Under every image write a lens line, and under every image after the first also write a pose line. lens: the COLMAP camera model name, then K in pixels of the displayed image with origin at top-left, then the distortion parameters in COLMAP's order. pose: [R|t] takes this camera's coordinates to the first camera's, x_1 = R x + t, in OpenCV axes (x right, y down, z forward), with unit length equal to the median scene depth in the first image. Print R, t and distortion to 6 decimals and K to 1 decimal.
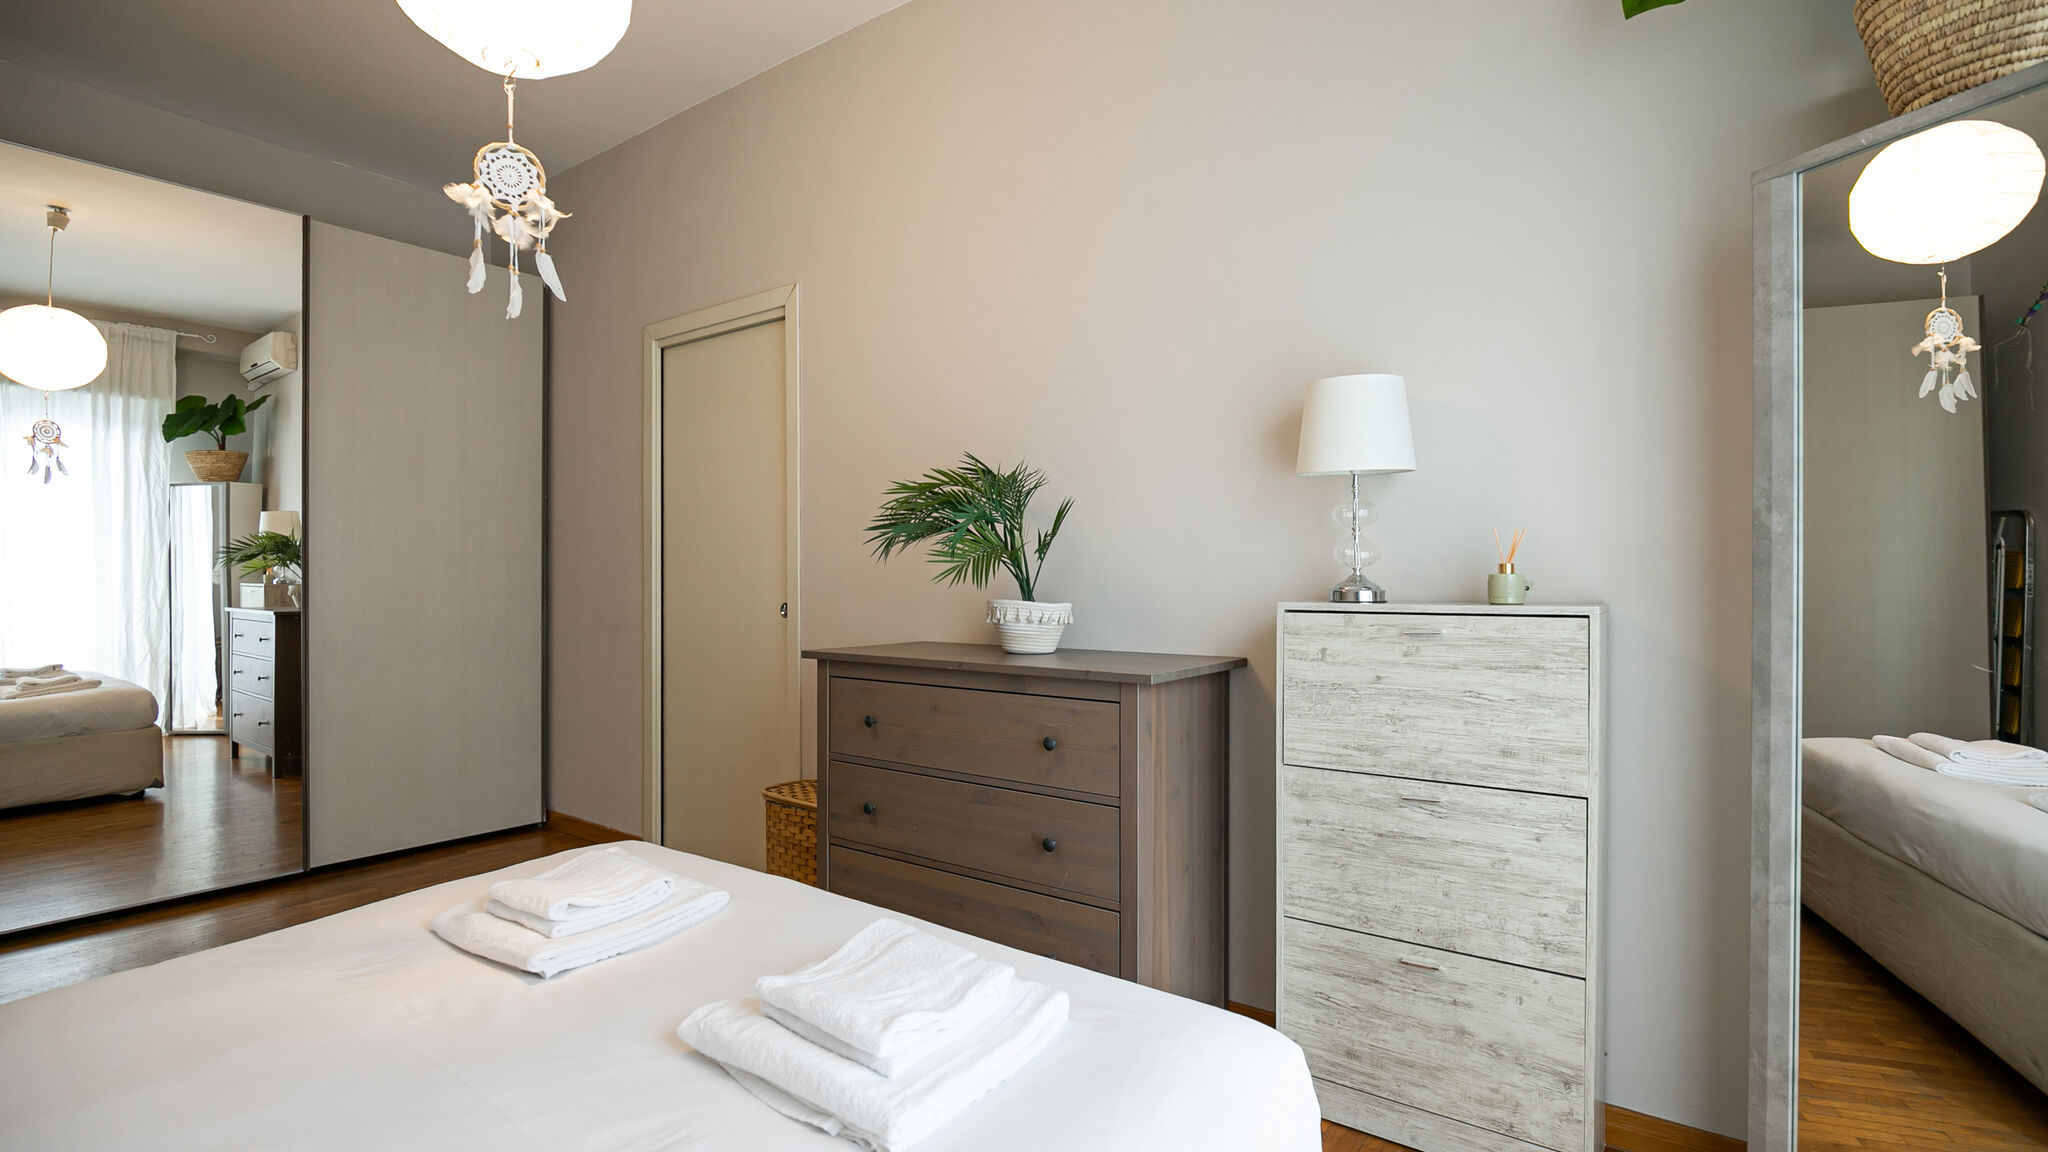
lens RADIAL K [[966.8, 0, 1024.0], [0, 966.8, 576.0], [0, 0, 1]] dist [-0.016074, 0.006593]
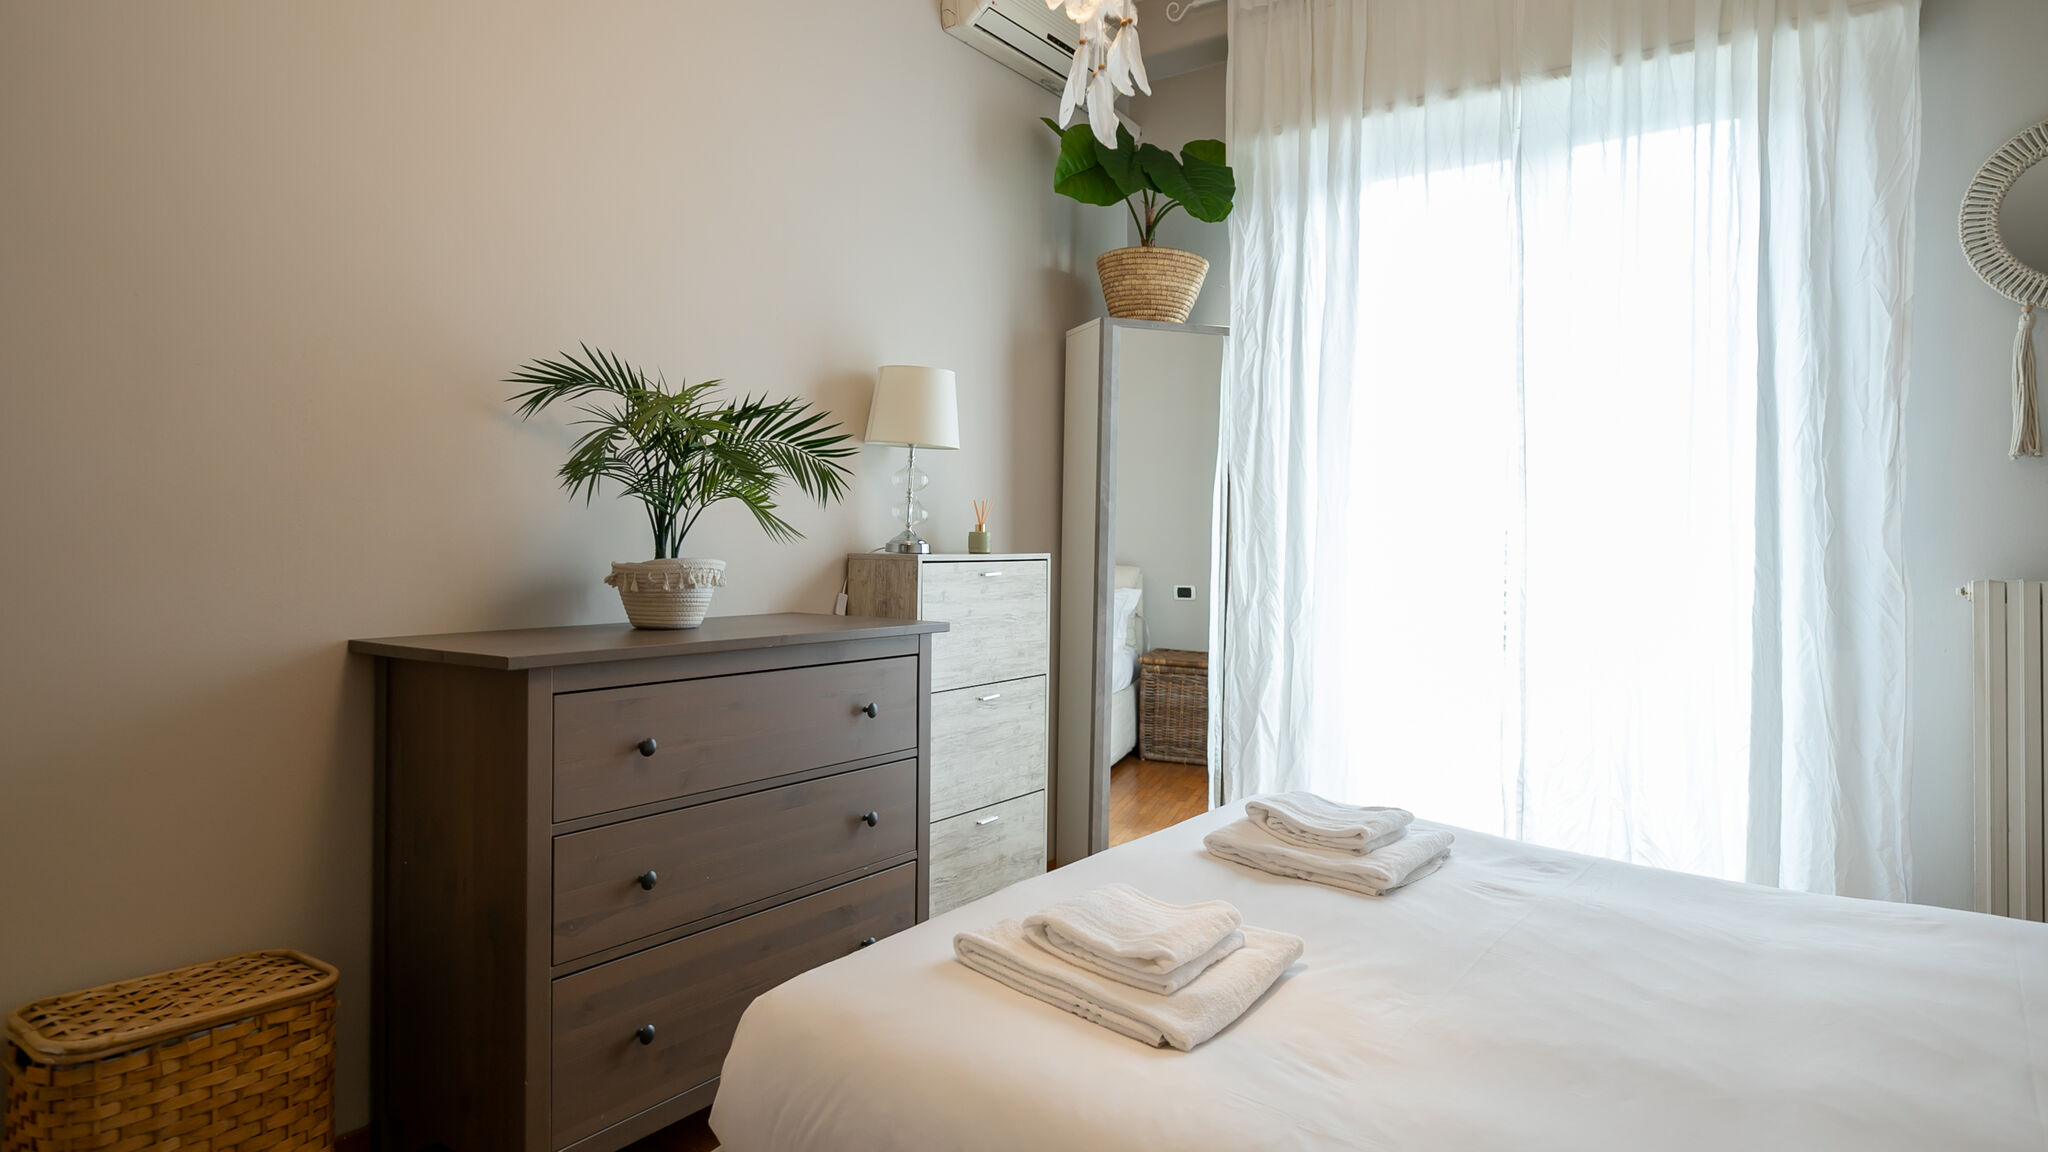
lens RADIAL K [[1178.9, 0, 1032.1], [0, 1178.9, 529.3], [0, 0, 1]] dist [-0.002059, -0.001926]
pose [[-0.020520, 0.009731, 0.999742, -1.238770], [-0.008077, 0.999918, -0.009898, 0.010481], [-0.999757, -0.008278, -0.020439, 0.968761]]
